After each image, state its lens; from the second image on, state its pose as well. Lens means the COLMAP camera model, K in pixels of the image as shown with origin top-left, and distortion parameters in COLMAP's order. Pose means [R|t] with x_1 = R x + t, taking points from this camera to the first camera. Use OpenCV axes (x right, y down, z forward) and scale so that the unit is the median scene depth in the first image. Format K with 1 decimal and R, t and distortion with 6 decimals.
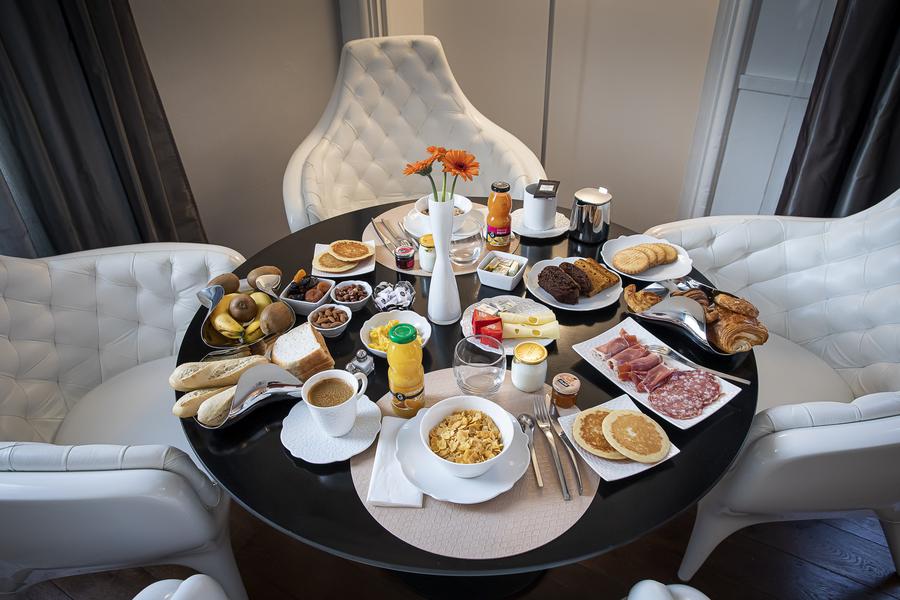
lens RADIAL K [[632.1, 0, 450.0], [0, 632.1, 300.0], [0, 0, 1]] dist [-0.137374, 0.128454]
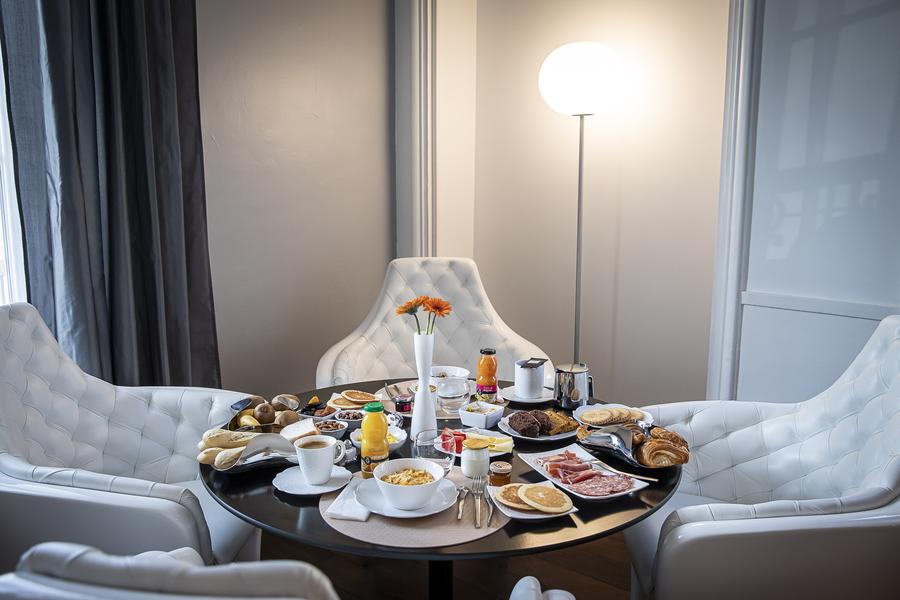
lens RADIAL K [[816.0, 0, 450.0], [0, 816.0, 300.0], [0, 0, 1]] dist [-0.063723, 0.000215]
pose [[0.988833, 0.041106, -0.143249, 0.245163], [-0.097246, 0.906346, -0.411194, 0.409021], [0.112931, 0.420533, 0.900222, -0.491558]]
